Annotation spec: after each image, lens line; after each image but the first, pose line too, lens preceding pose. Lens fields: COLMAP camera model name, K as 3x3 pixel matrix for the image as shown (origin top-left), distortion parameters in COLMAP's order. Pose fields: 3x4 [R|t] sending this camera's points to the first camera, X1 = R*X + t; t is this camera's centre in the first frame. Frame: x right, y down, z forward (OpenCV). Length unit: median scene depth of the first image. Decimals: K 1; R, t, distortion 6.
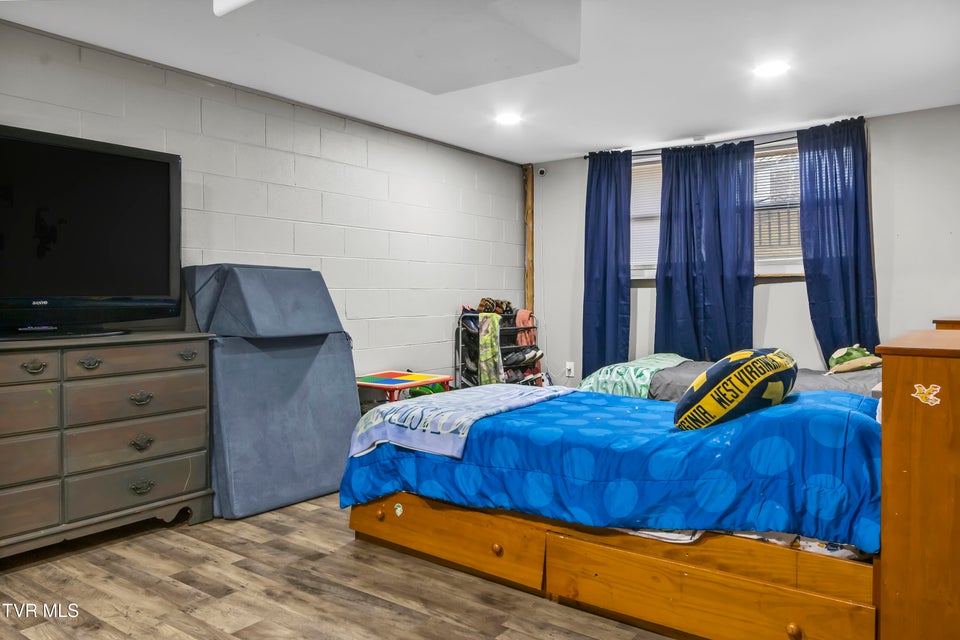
lens RADIAL K [[698.5, 0, 479.9], [0, 698.5, 312.9], [0, 0, 1]] dist [0.011000, -0.001596]
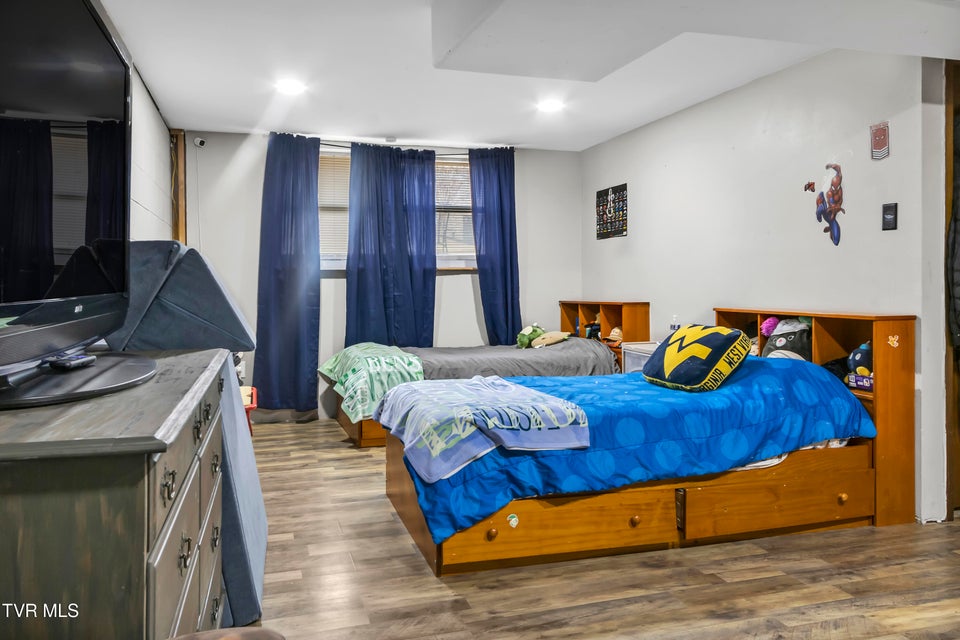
lens RADIAL K [[698.5, 0, 482.5], [0, 698.5, 292.2], [0, 0, 1]] dist [0.011000, -0.001596]
pose [[0.592177, -0.012418, 0.805712, -0.900291], [0.023828, 0.999714, -0.002105, -0.019314], [-0.805456, 0.020445, 0.592303, 0.490431]]
